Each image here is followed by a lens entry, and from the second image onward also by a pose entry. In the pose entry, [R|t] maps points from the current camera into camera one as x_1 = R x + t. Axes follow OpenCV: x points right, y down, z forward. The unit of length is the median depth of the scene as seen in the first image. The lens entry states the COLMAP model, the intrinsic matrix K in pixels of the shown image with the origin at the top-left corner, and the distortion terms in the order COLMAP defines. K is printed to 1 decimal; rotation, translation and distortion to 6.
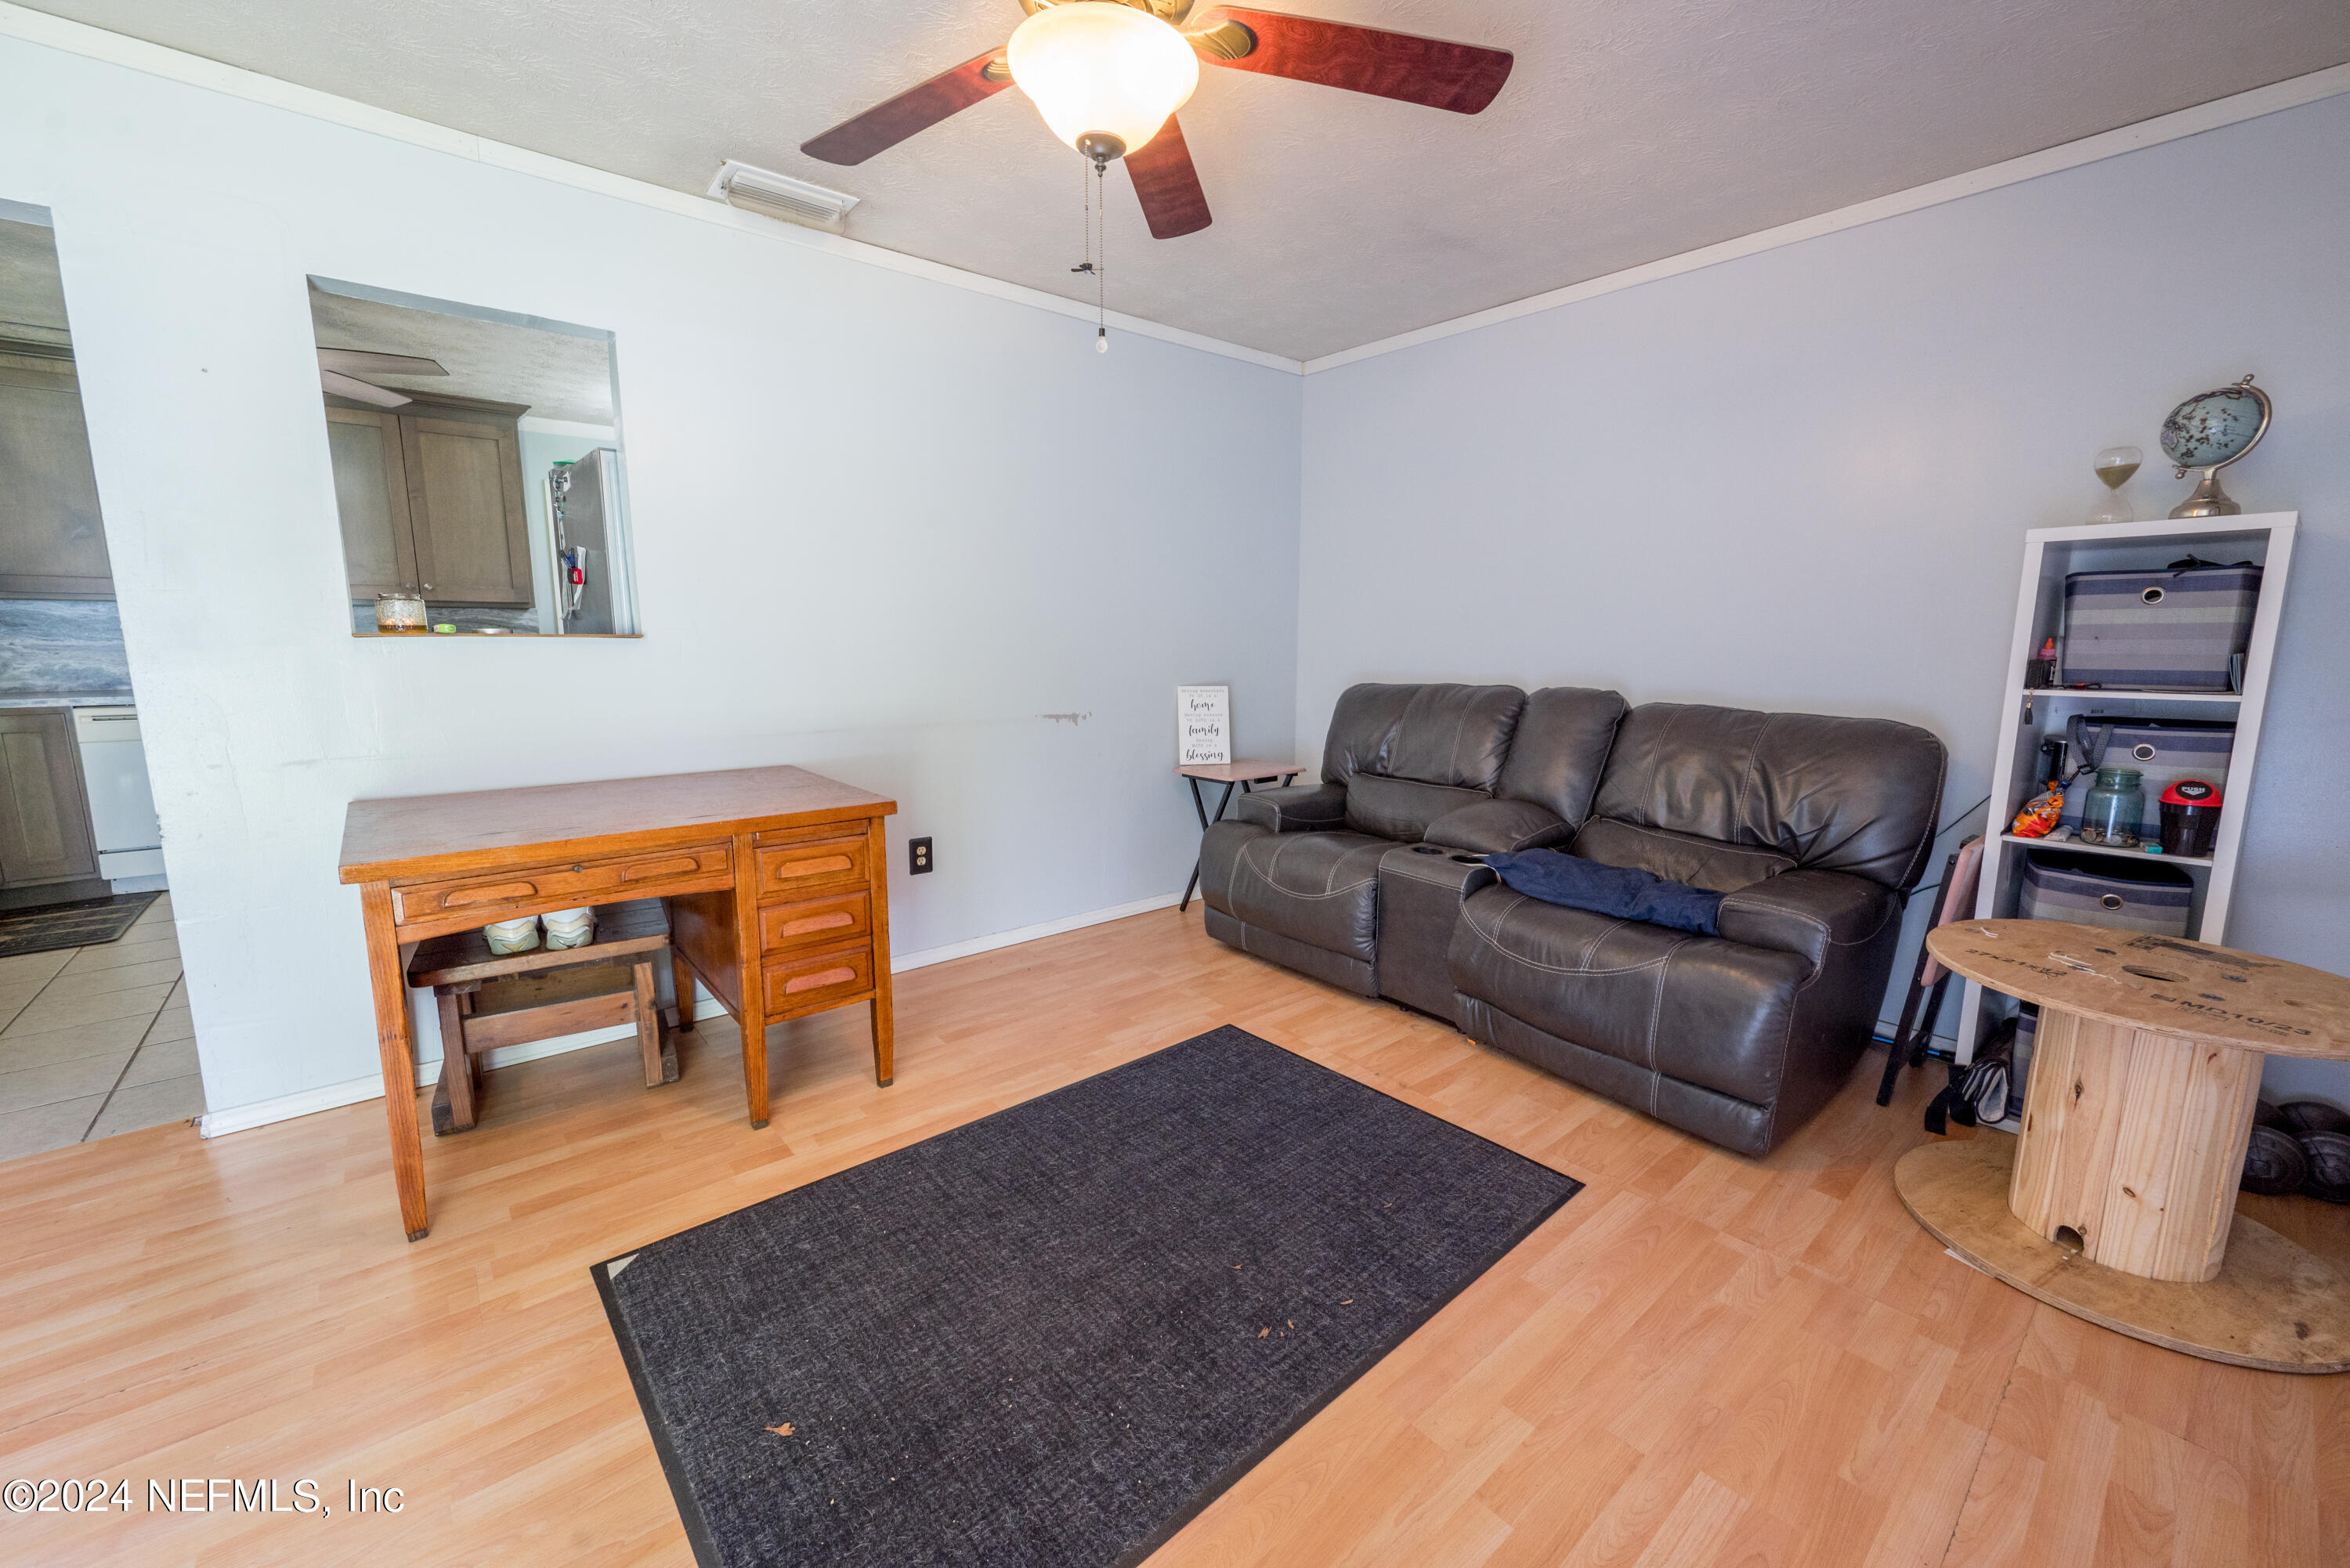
lens RADIAL K [[925.7, 0, 1177.0], [0, 925.7, 784.5], [0, 0, 1]] dist [-0.001935, 0.000086]
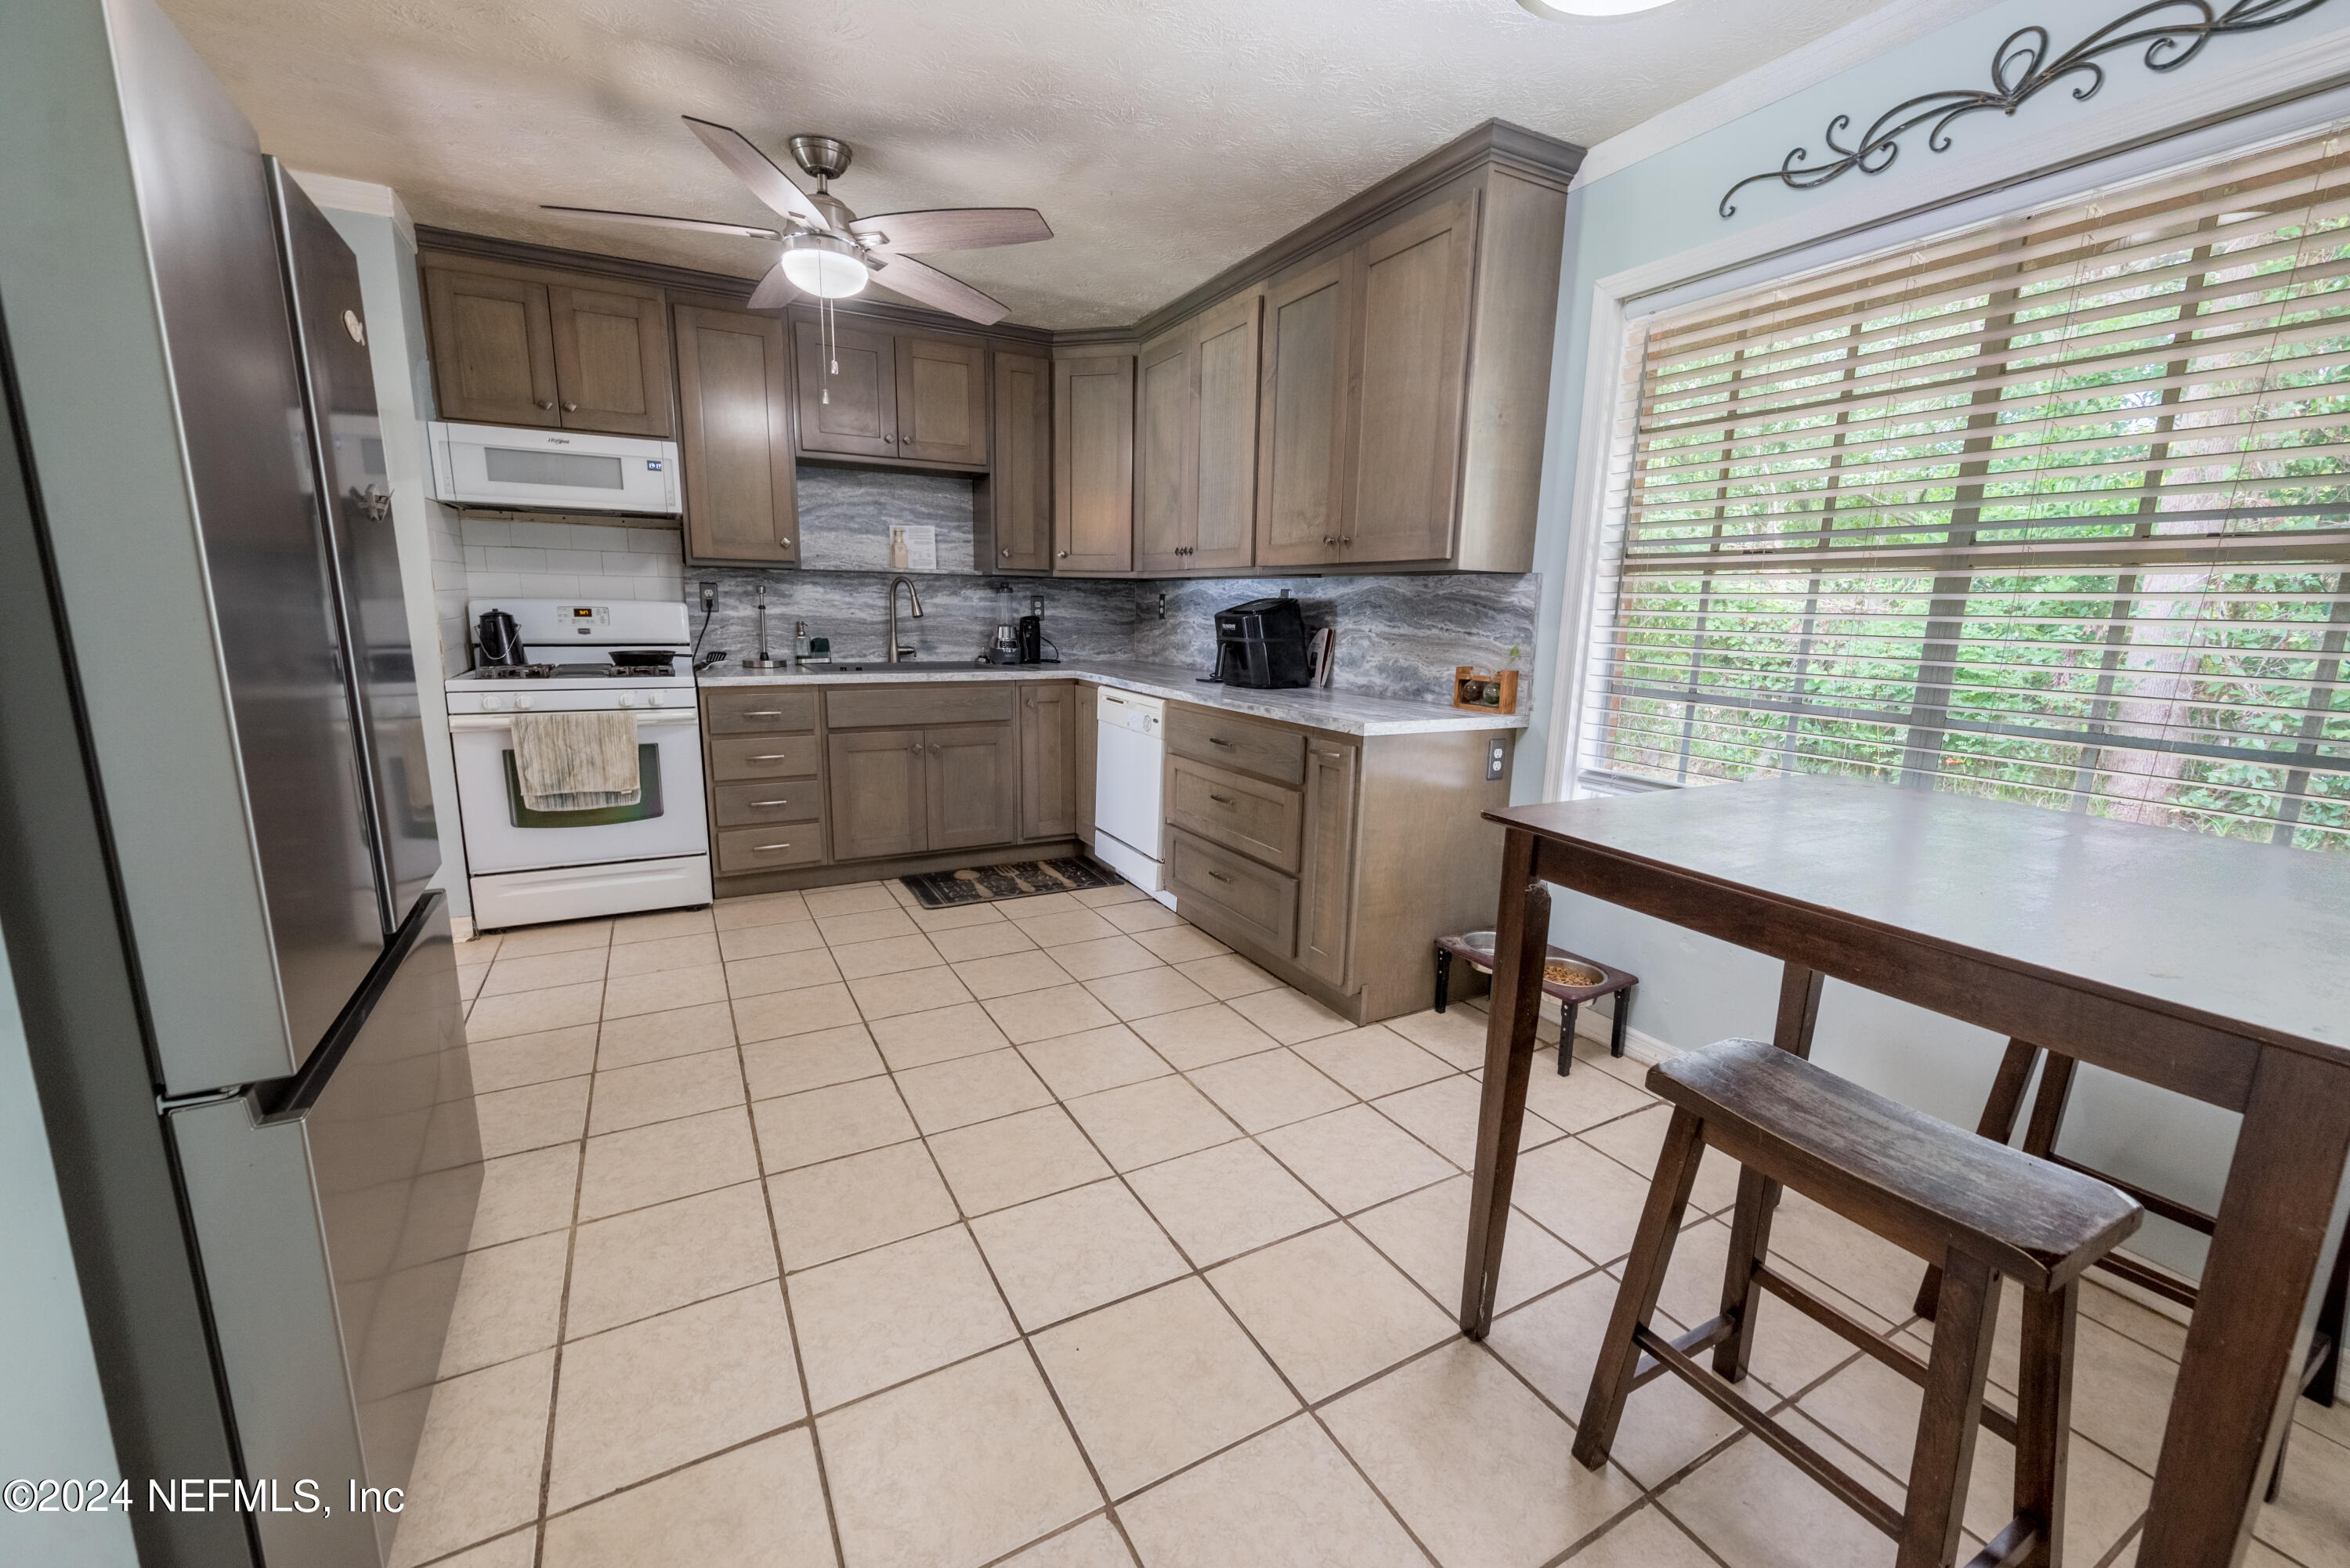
lens RADIAL K [[930.5, 0, 1174.6], [0, 930.5, 786.4], [0, 0, 1]] dist [-0.001419, -0.000197]
pose [[-0.207708, 0.178611, -0.961746, -0.350698], [-0.179656, 0.959499, 0.216994, -0.343148], [0.961551, 0.217855, -0.167207, 2.065043]]
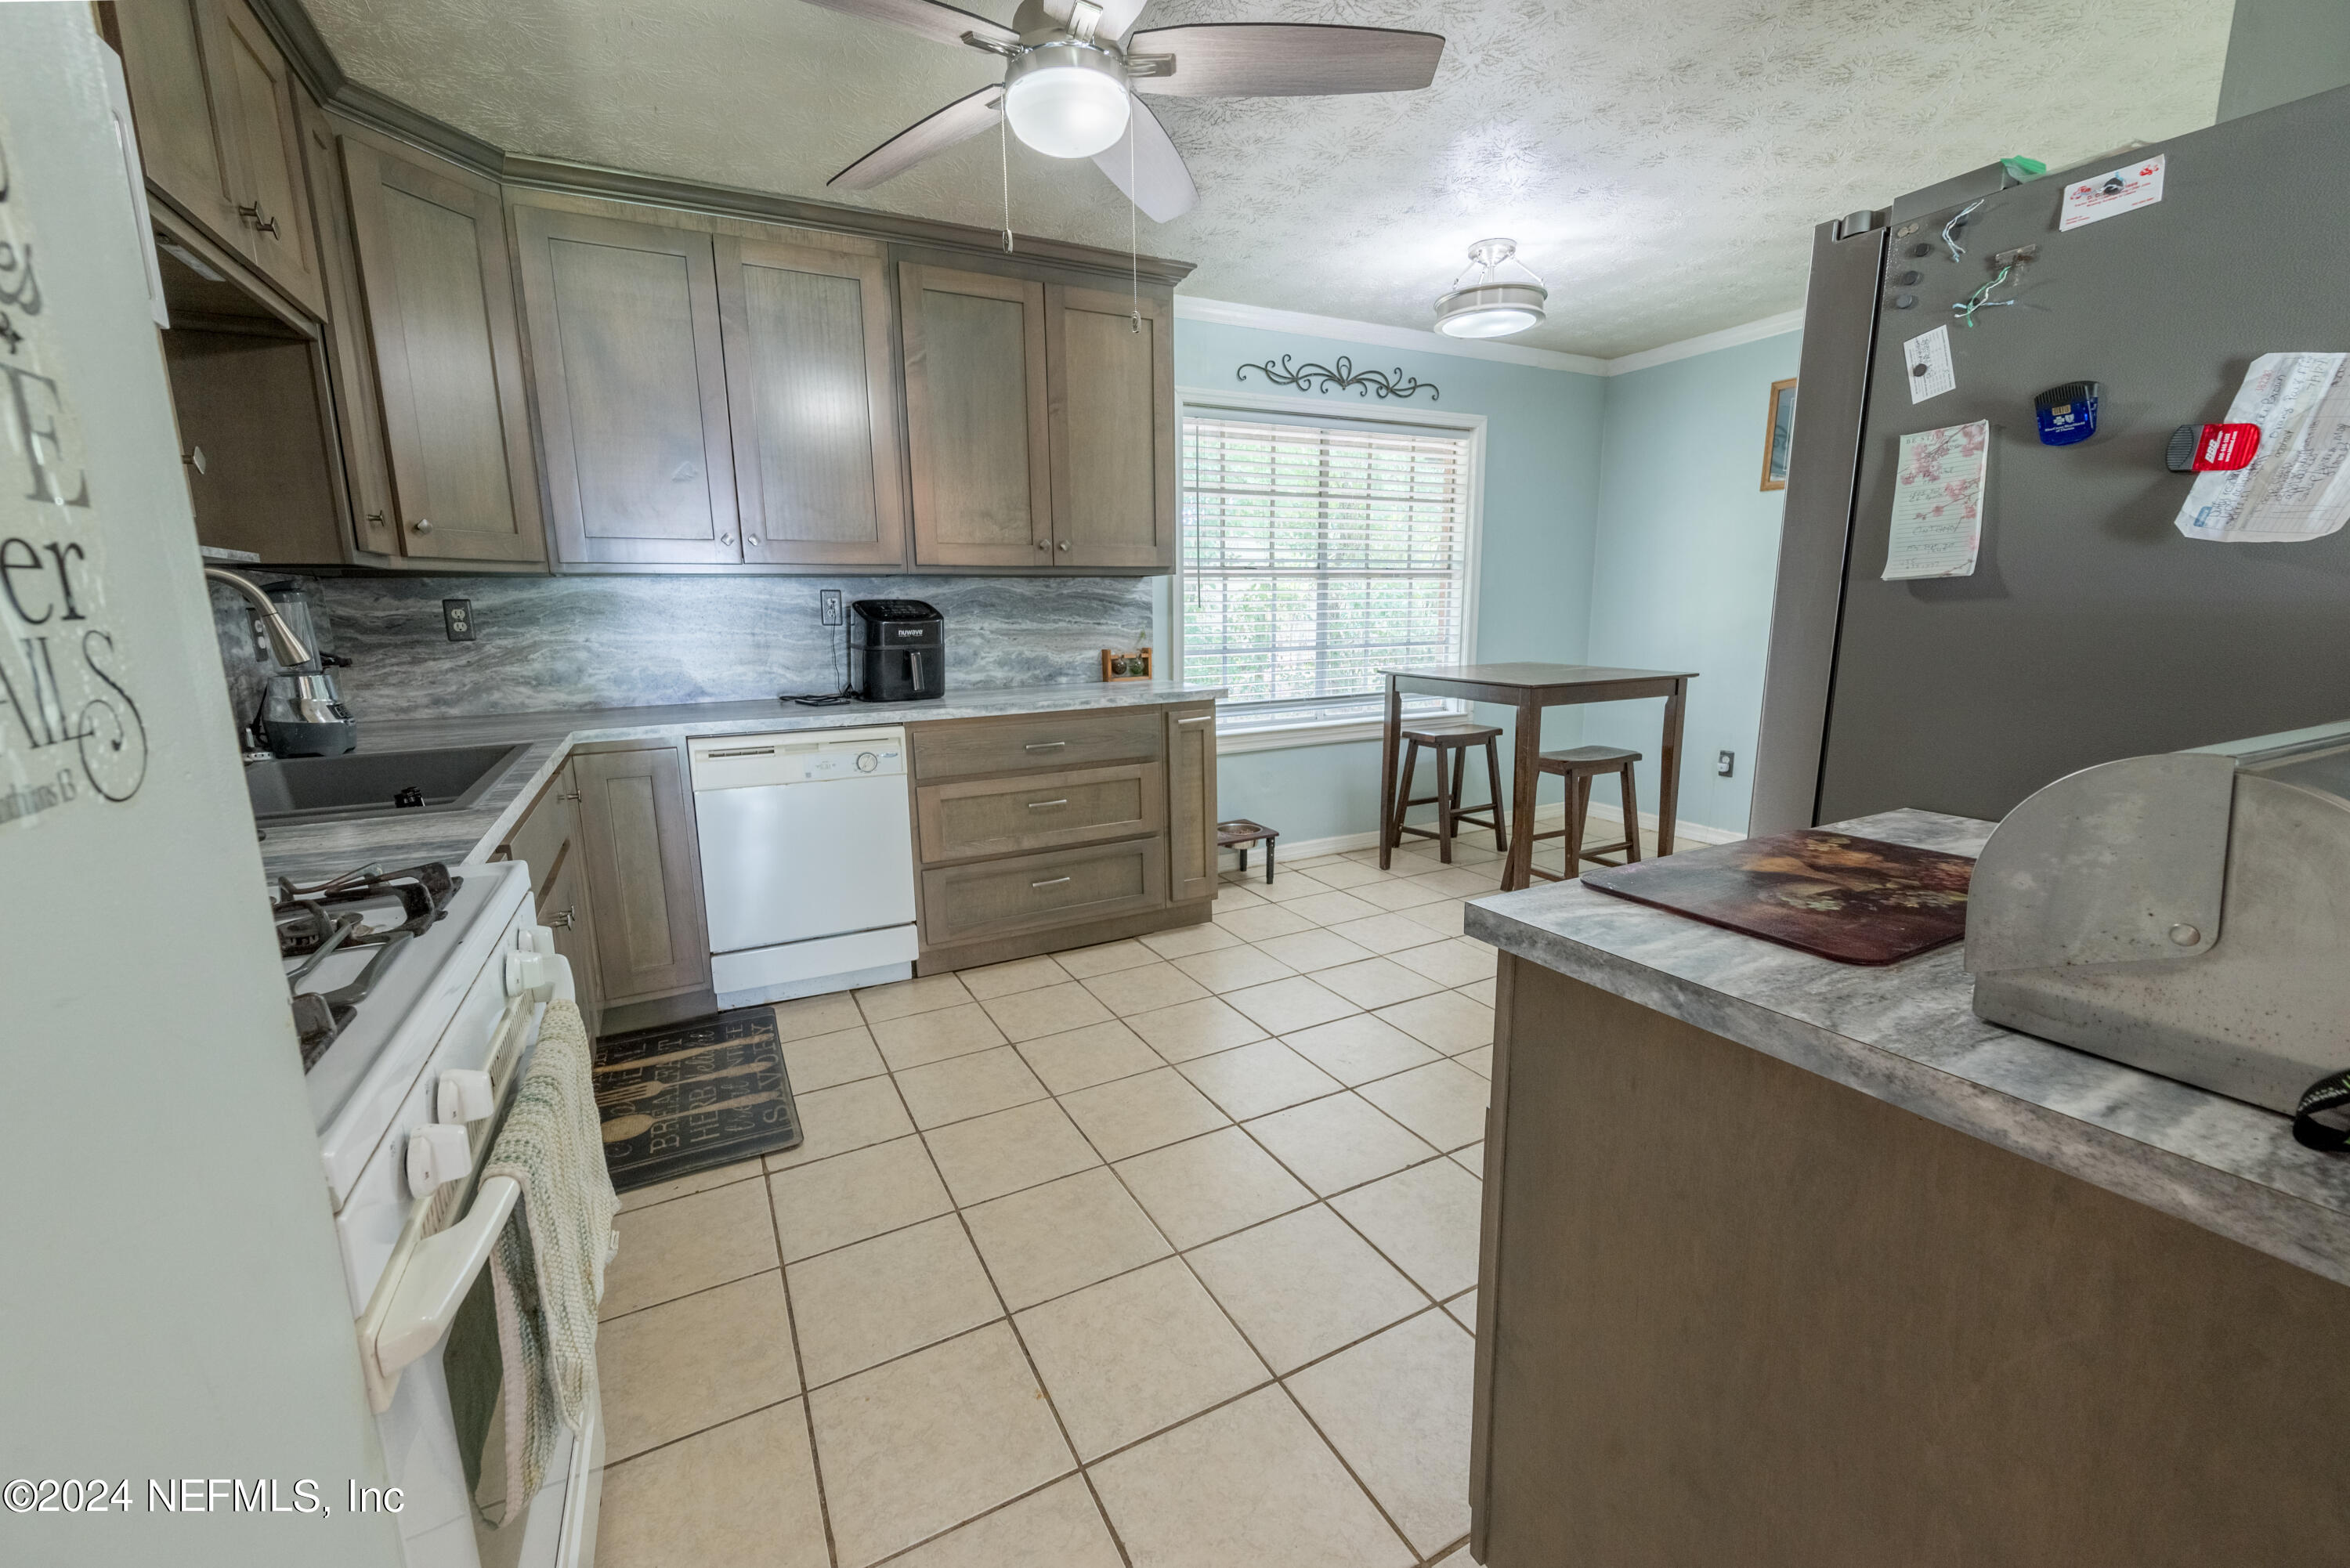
lens RADIAL K [[955.1, 0, 1175.0], [0, 955.1, 784.0], [0, 0, 1]] dist [-0.001841, -0.000281]
pose [[0.974826, 0.022183, -0.221862, -1.148220], [-0.016431, 0.999480, 0.027740, -0.122041], [0.222362, -0.023396, 0.974684, 0.675744]]
